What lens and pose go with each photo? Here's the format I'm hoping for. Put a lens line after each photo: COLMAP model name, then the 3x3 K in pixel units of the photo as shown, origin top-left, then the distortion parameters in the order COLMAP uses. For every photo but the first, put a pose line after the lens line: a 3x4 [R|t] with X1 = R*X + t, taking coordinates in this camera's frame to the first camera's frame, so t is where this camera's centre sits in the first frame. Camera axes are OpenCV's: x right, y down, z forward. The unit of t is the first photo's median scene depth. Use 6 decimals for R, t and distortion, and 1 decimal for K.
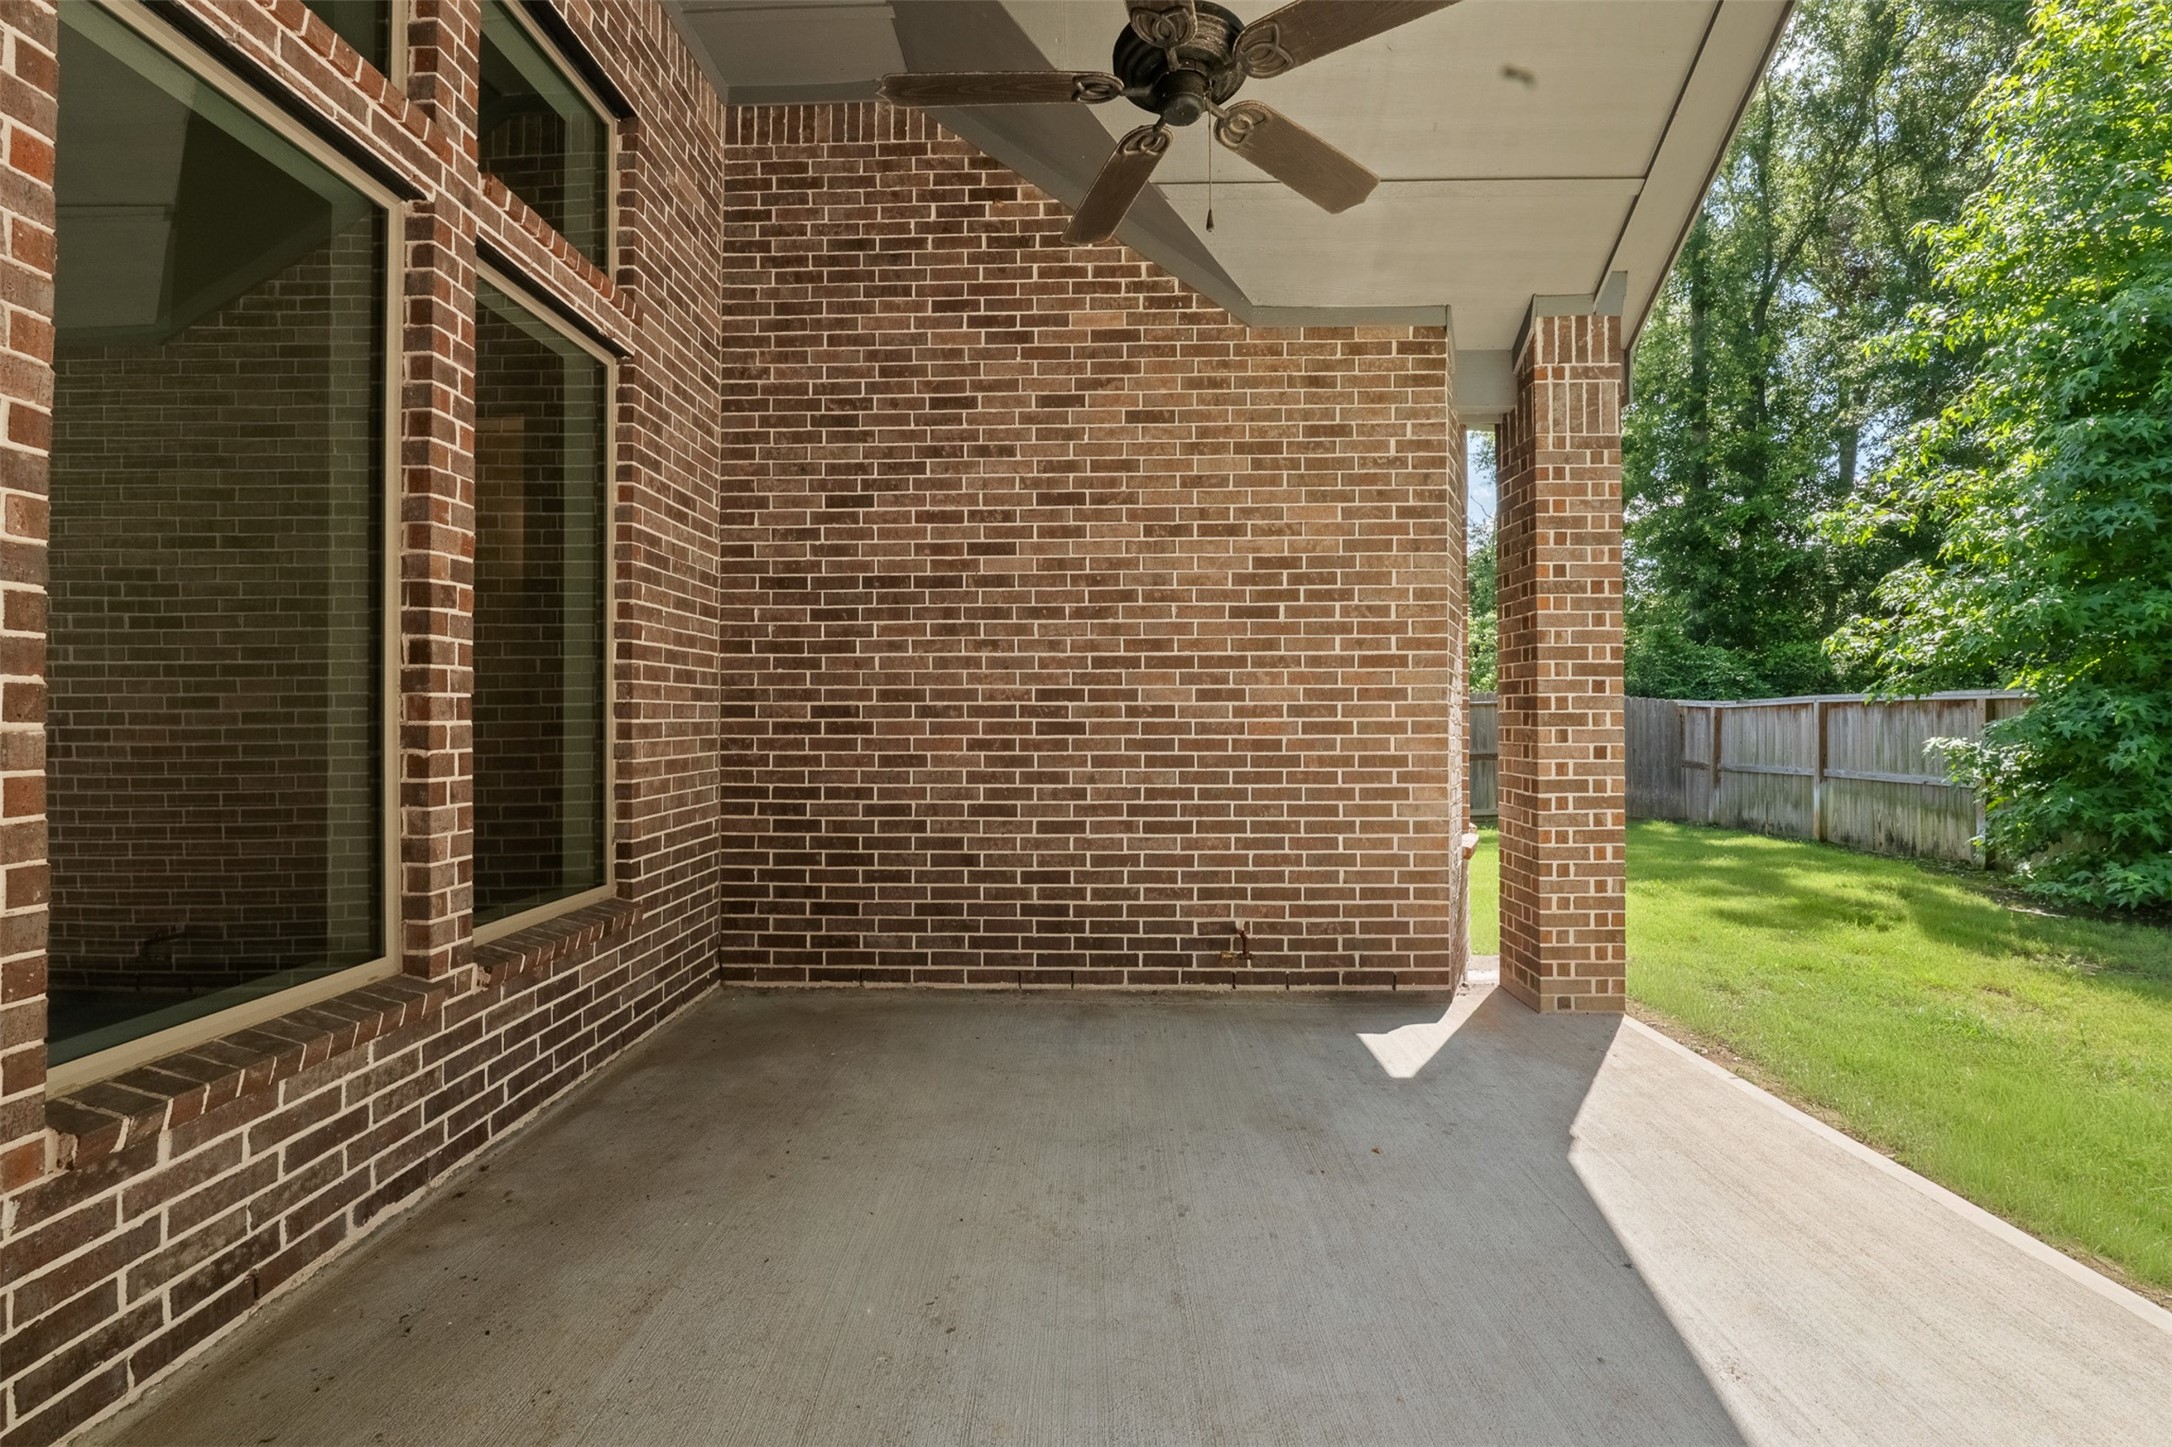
lens RADIAL K [[895.3, 0, 1086.6], [0, 895.3, 714.7], [0, 0, 1]] dist [-0.001323, -0.000231]
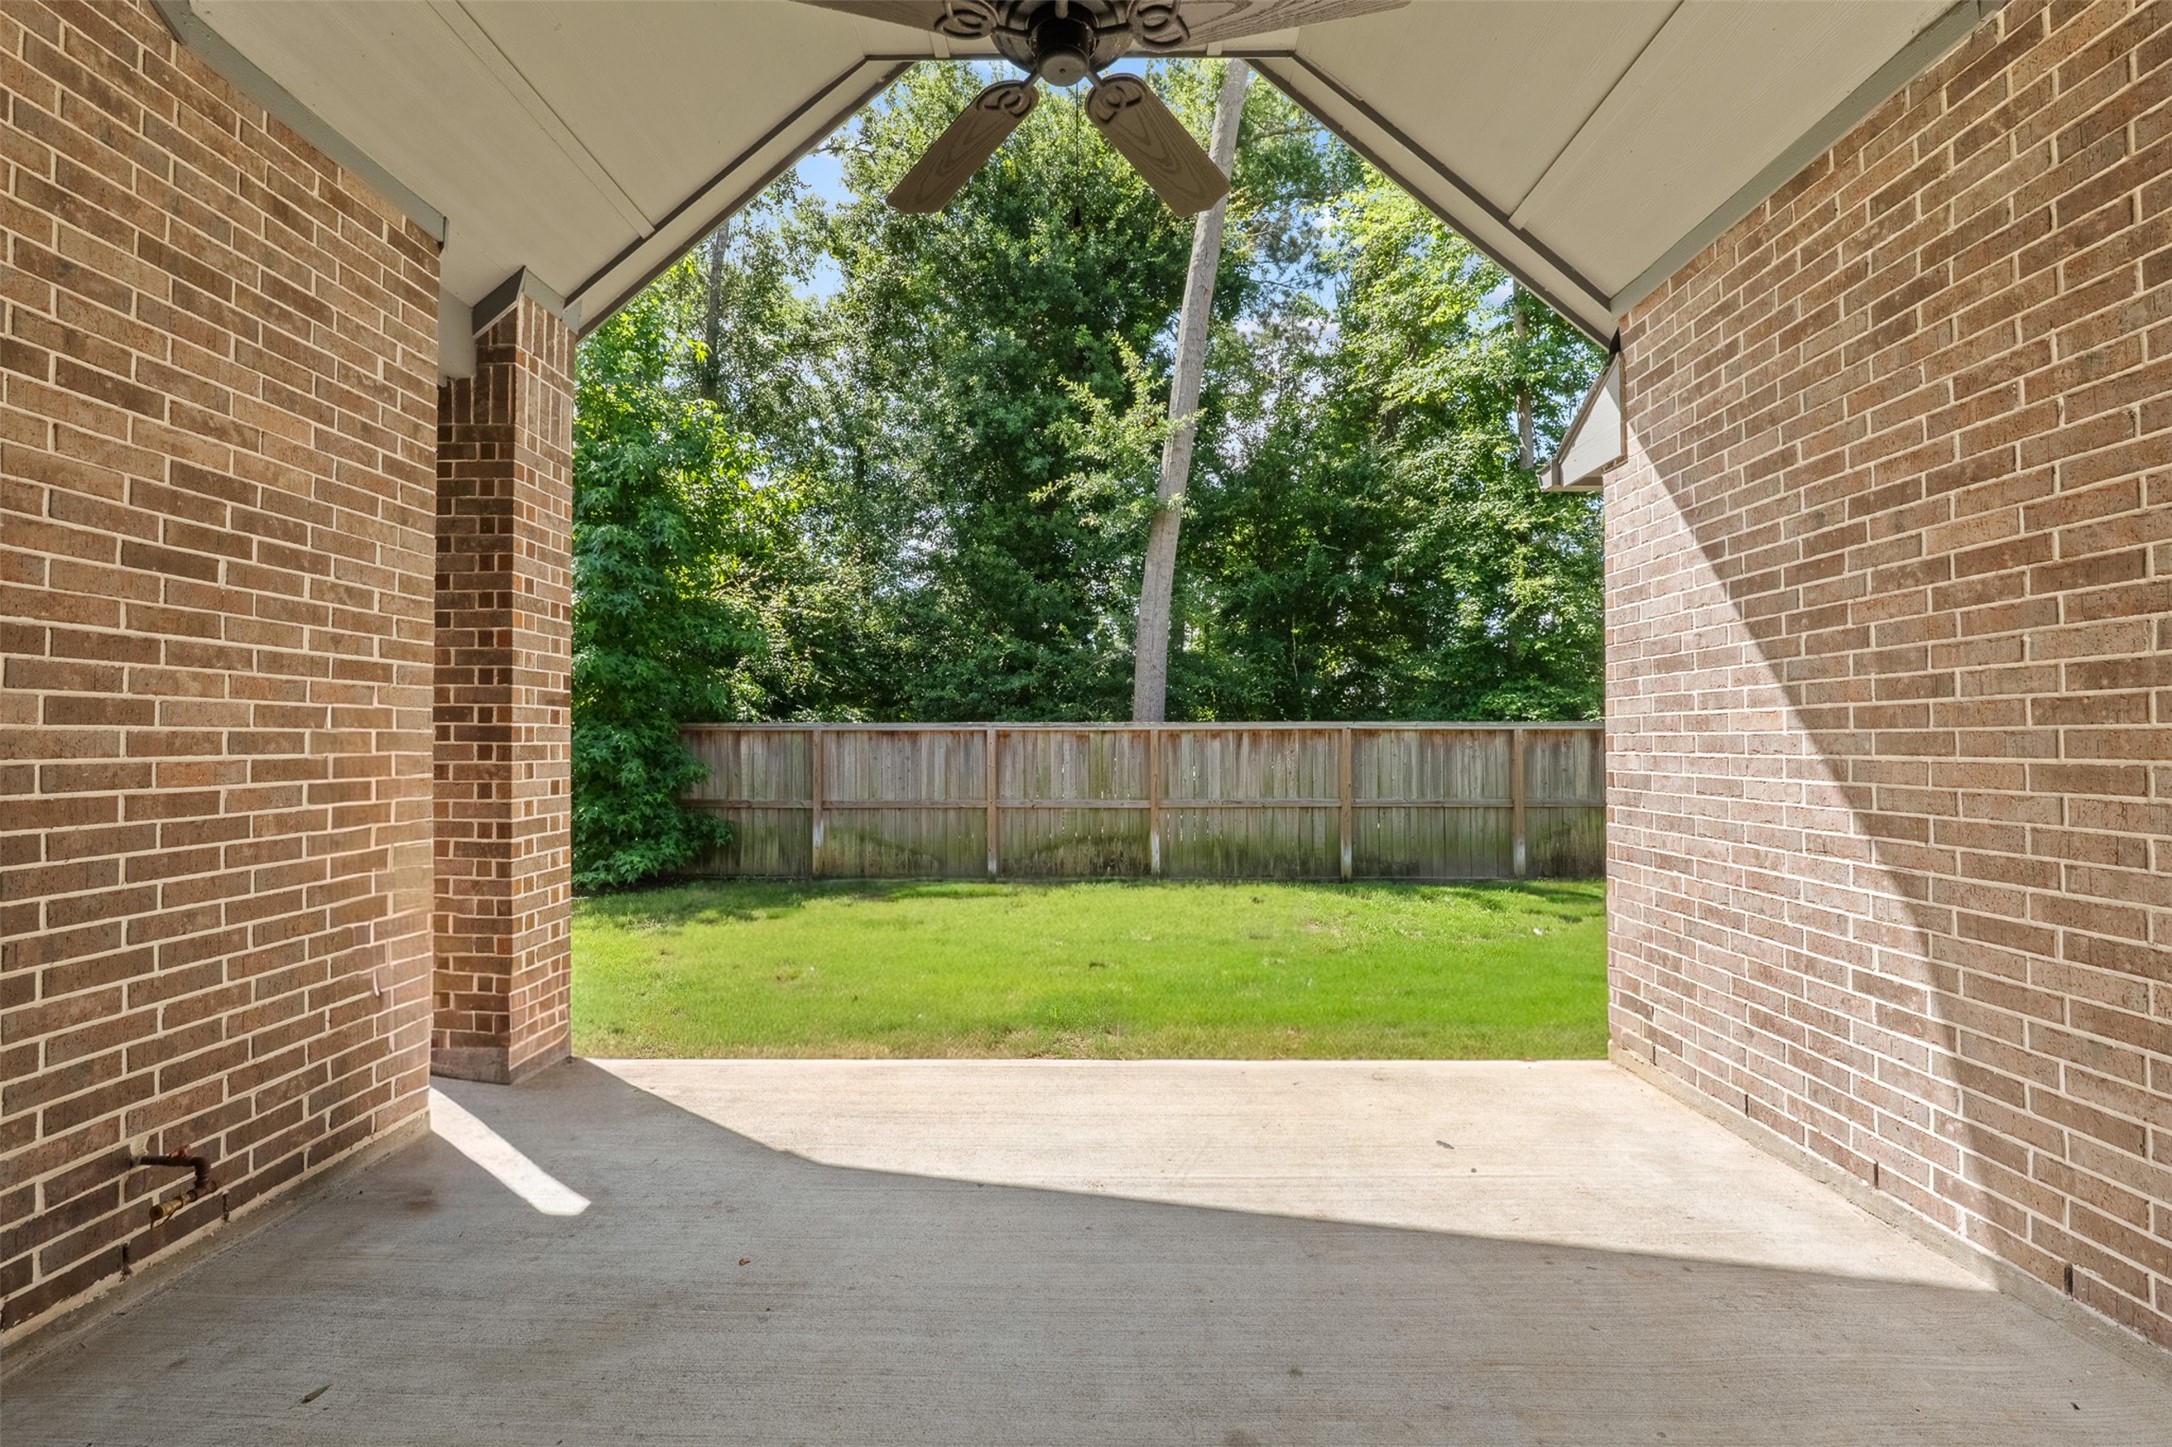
lens RADIAL K [[881.8, 0, 1080.4], [0, 881.8, 734.6], [0, 0, 1]] dist [-0.003210, -0.000202]
pose [[0.021207, 0.010146, 0.999724, -0.336728], [-0.002932, 0.999945, -0.010086, -0.005440], [-0.999771, -0.002717, 0.021235, 0.432926]]
